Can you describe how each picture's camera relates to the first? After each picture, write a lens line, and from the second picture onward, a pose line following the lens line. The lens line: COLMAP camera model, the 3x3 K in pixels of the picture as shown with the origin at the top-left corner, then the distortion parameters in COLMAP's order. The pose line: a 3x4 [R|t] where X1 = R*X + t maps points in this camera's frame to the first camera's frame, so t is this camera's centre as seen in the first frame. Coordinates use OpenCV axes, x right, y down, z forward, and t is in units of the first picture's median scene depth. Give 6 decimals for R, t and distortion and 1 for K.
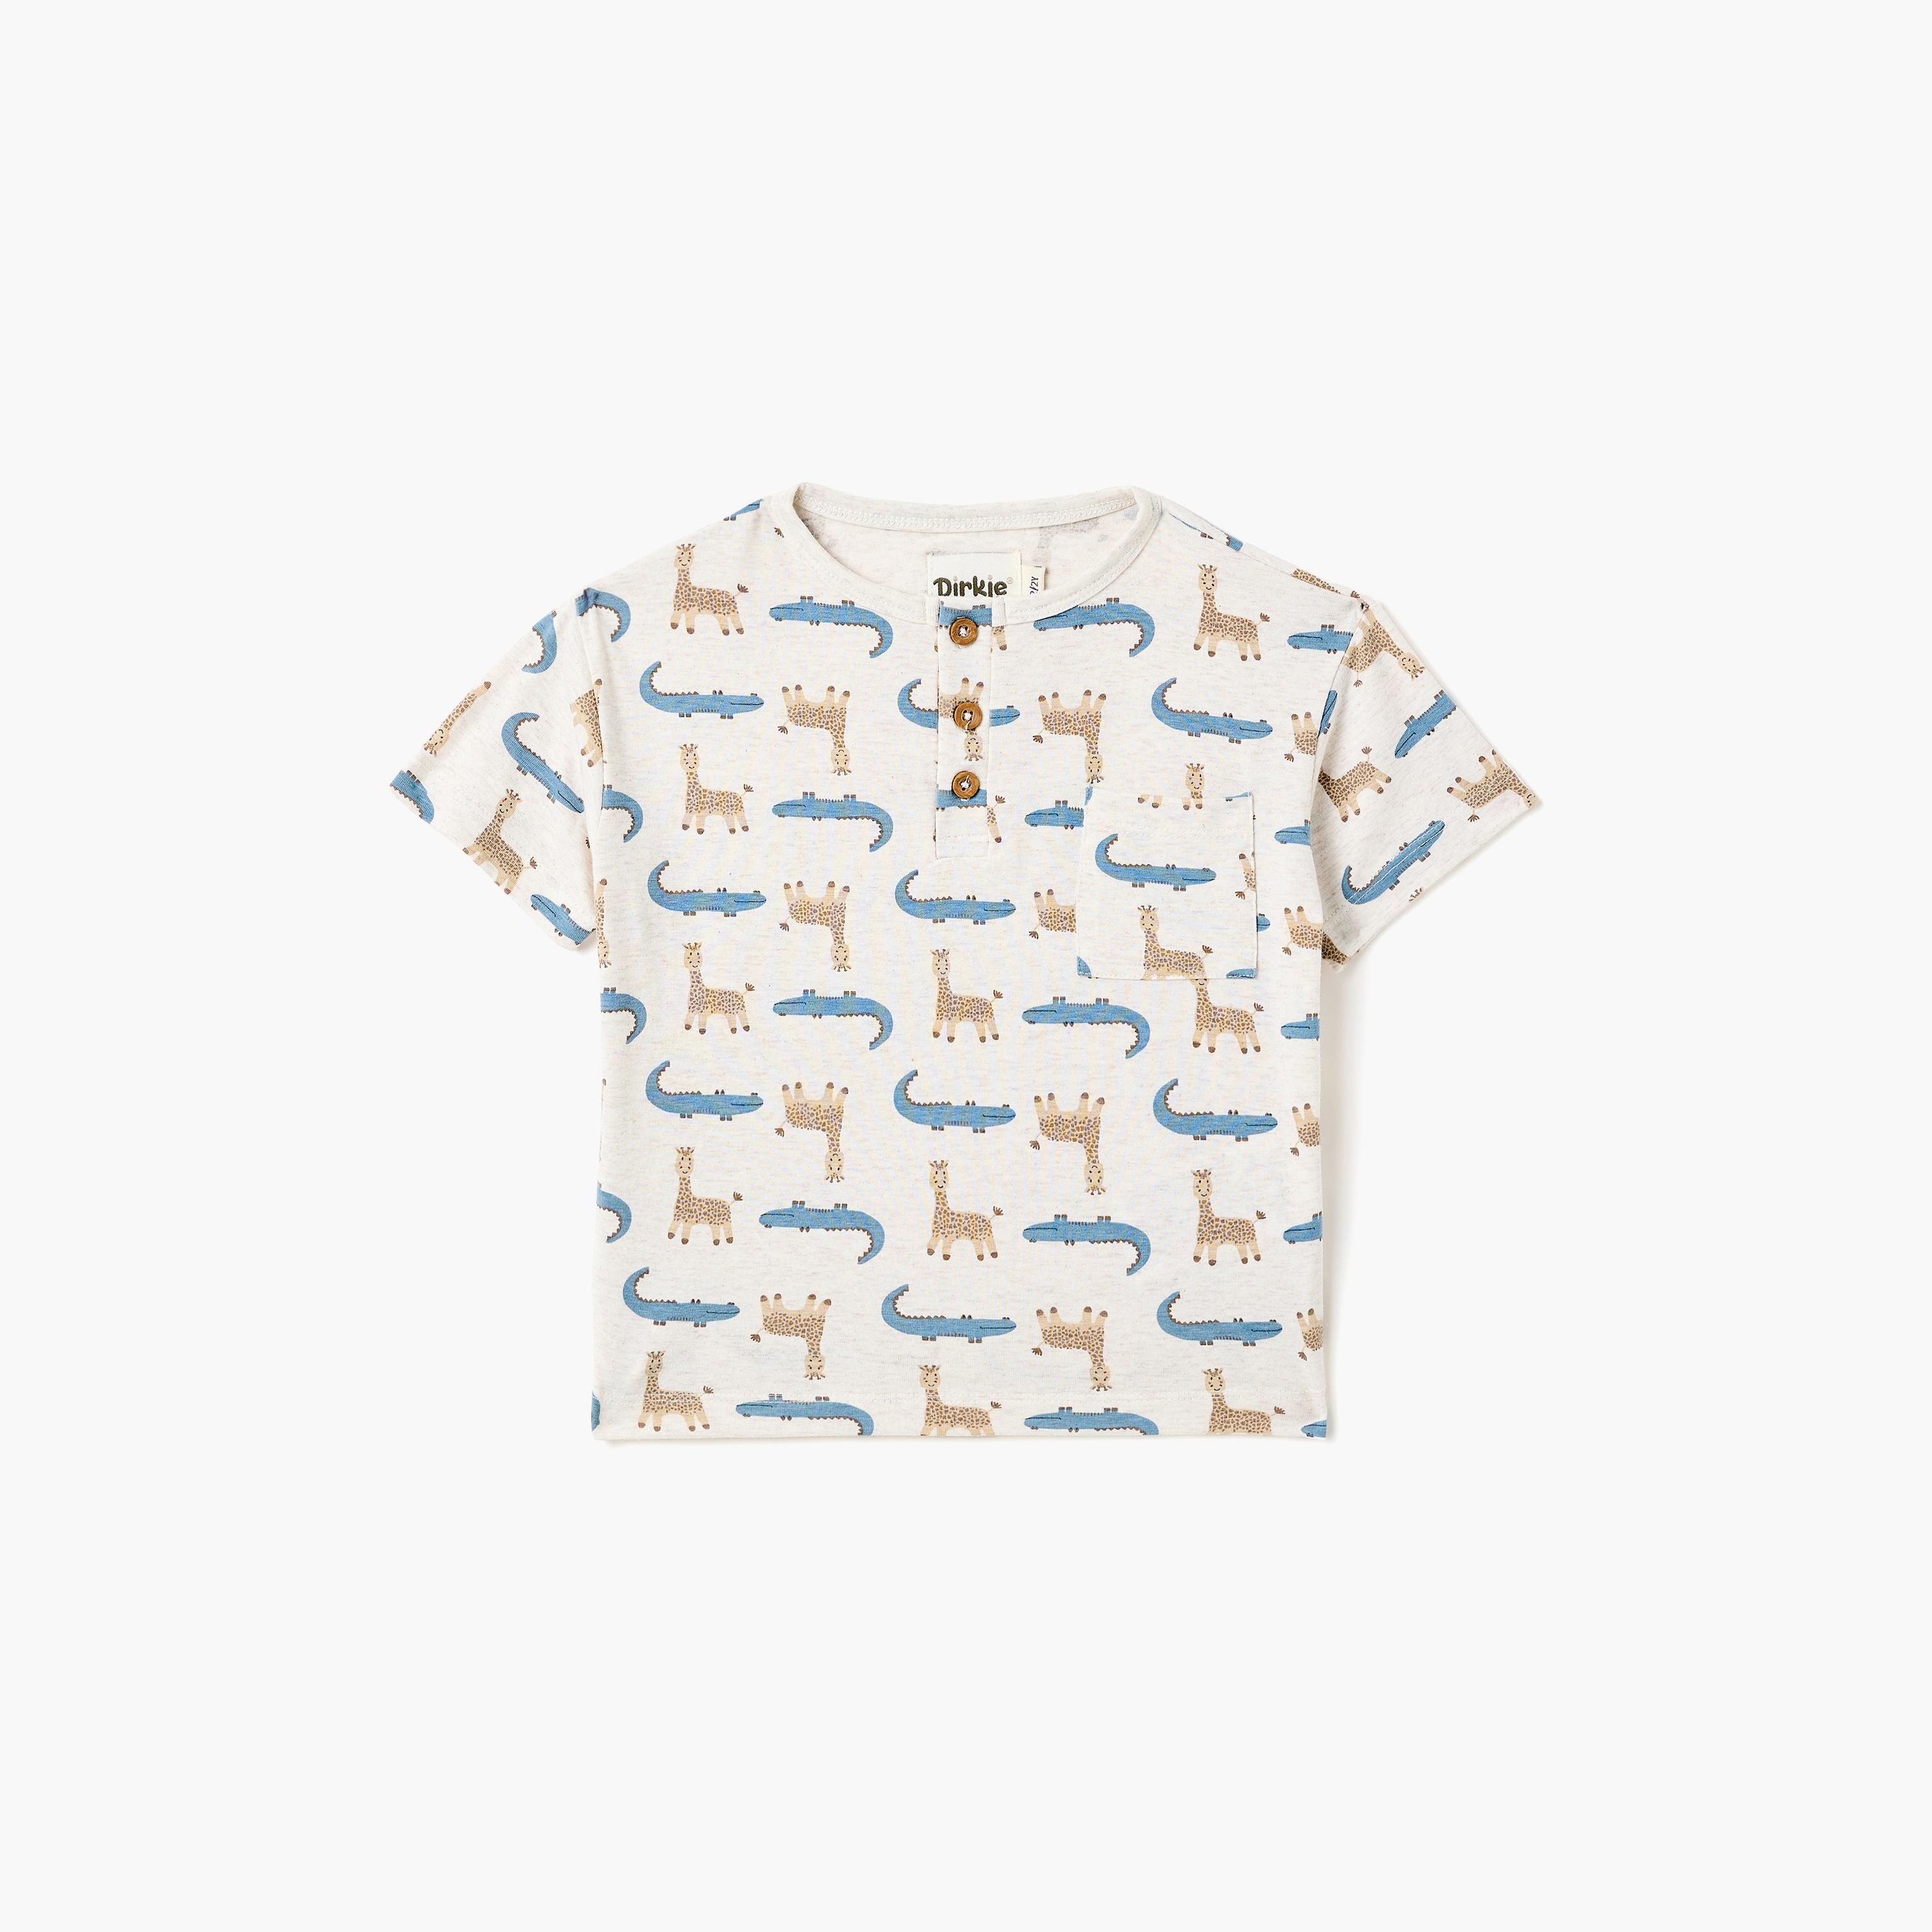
lens RADIAL K [[13180.1, 0, 894.5], [0, 13180.1, 1130.2], [0, 0, 1]] dist [1.090336, 0.000000]
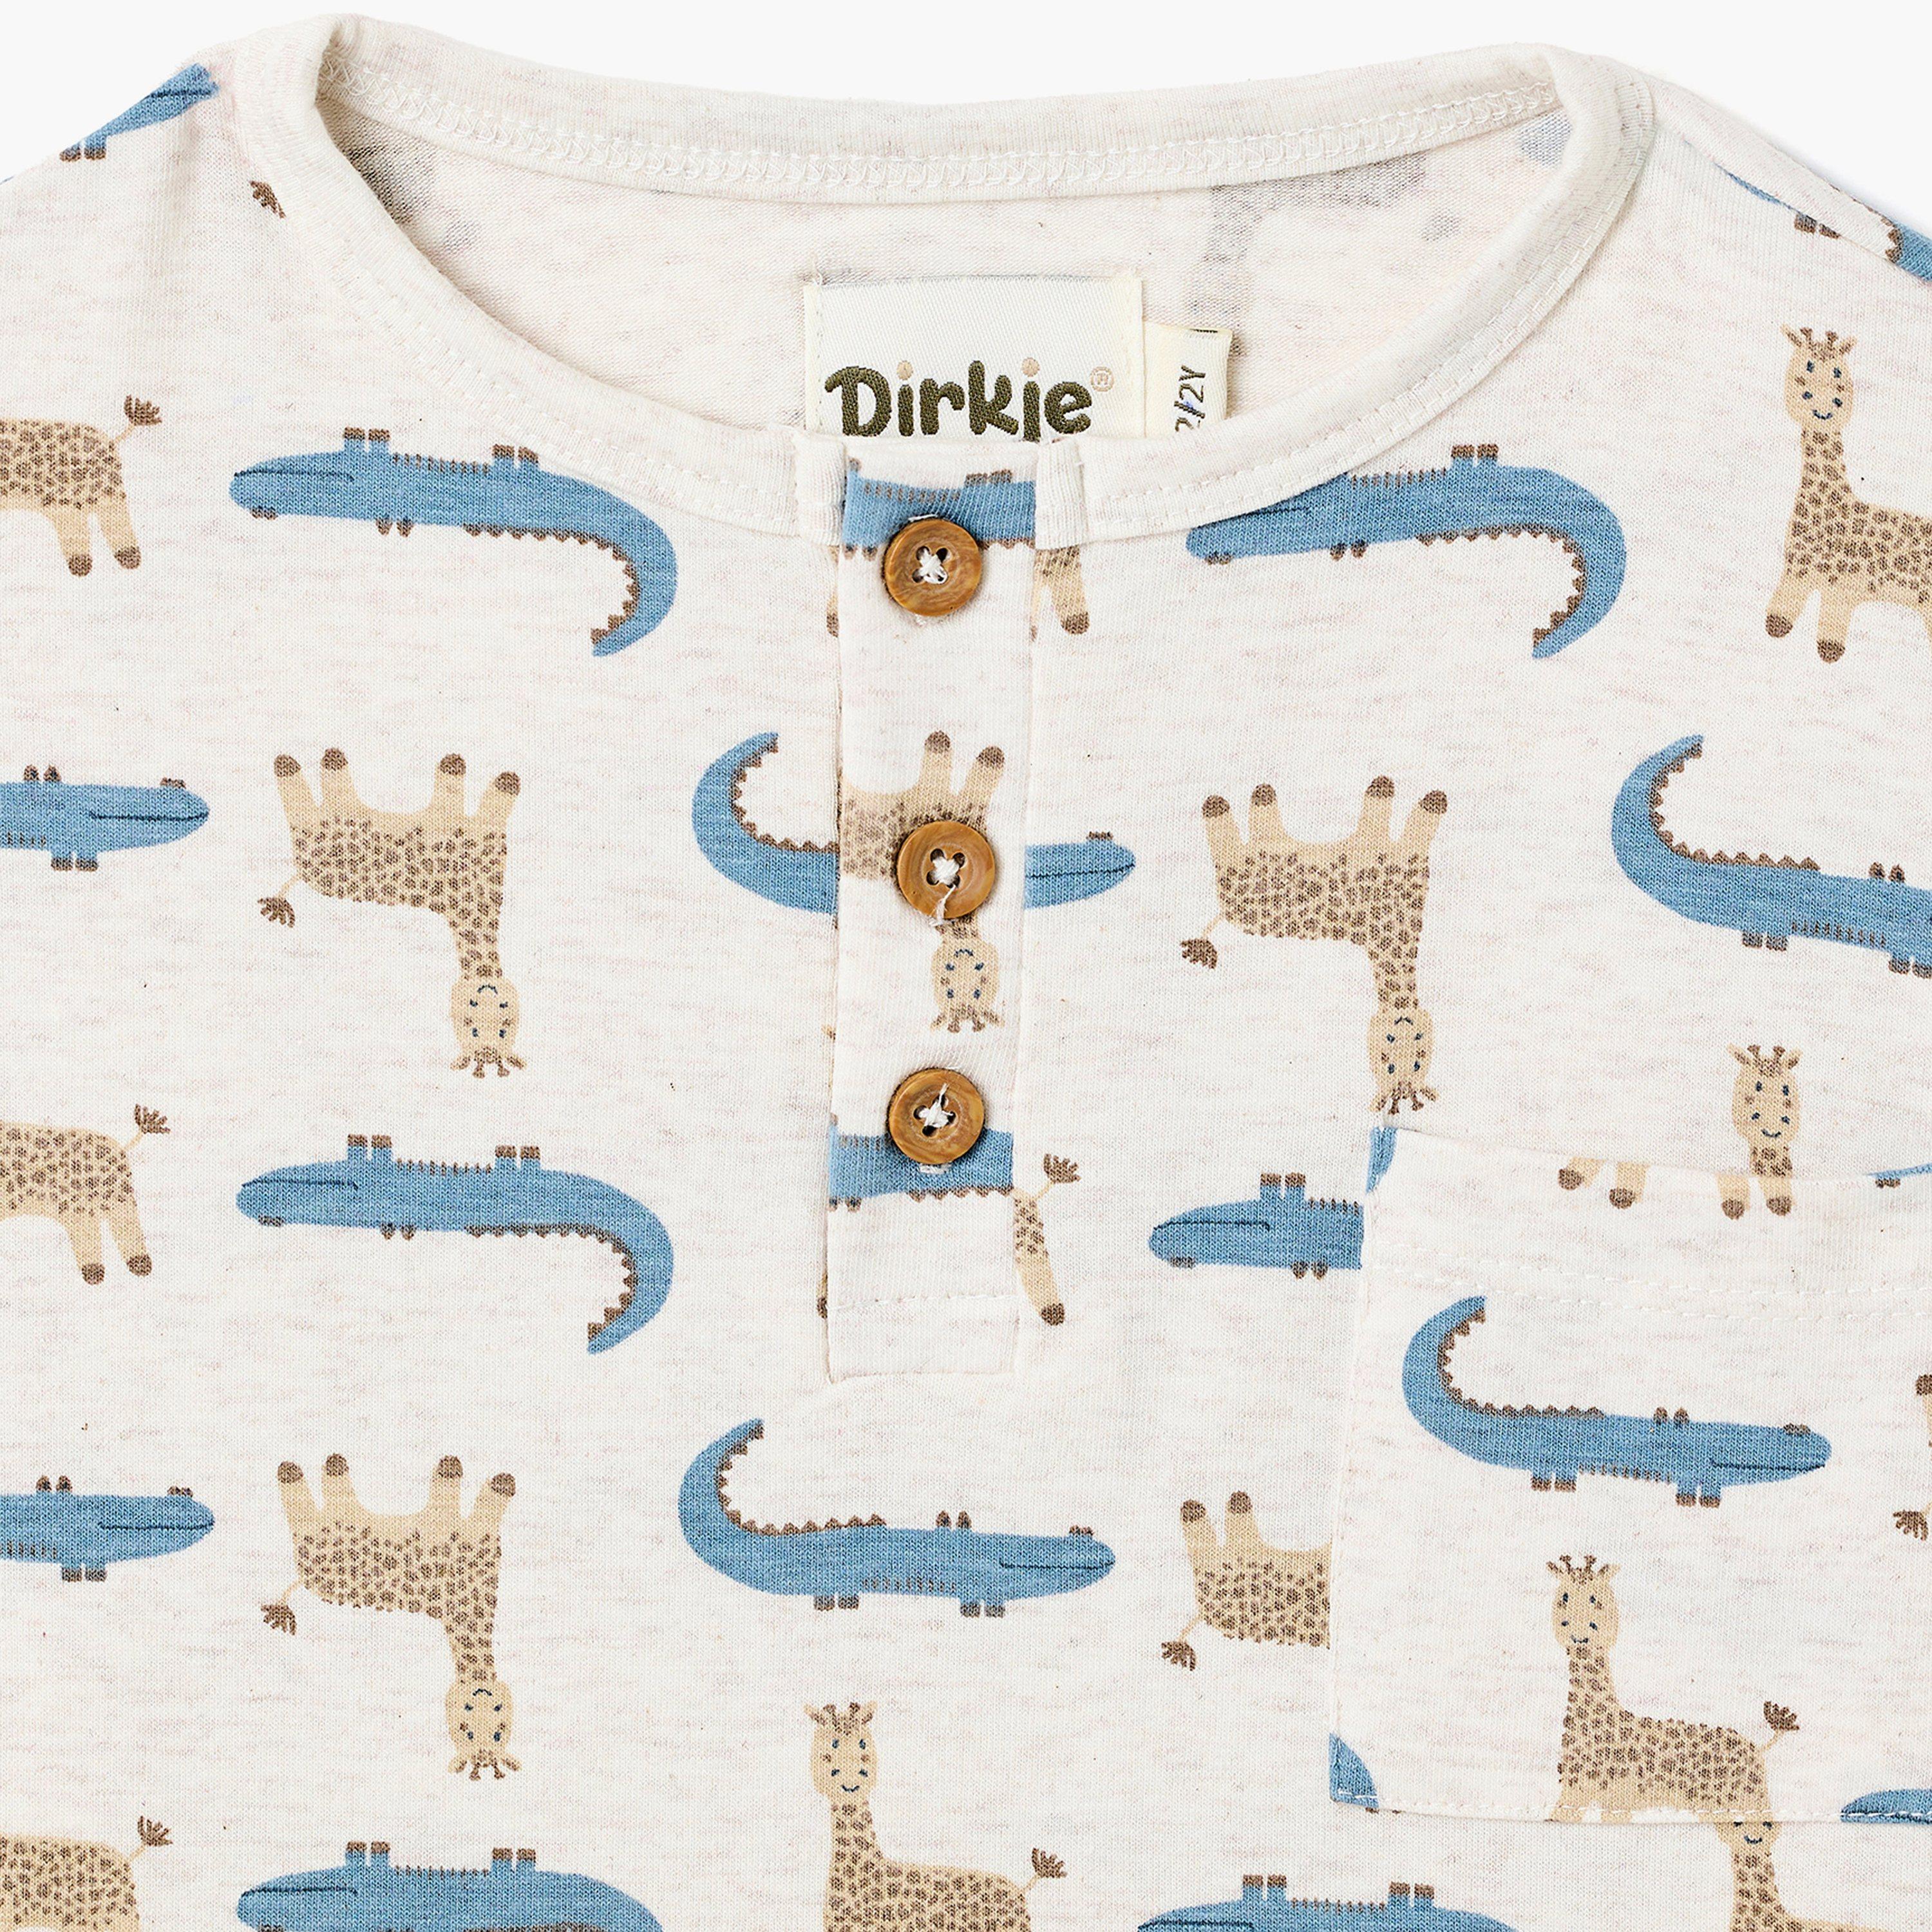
lens RADIAL K [[13417.8, 0, 969.9], [0, 13417.8, 964.4], [0, 0, 1]] dist [1.446206, 0.000000]
pose [[0.999901, 0.008701, 0.011103, 0.002946], [-0.008388, 0.999575, -0.027909, -0.021499], [-0.011341, 0.027813, 0.999549, 0.718535]]
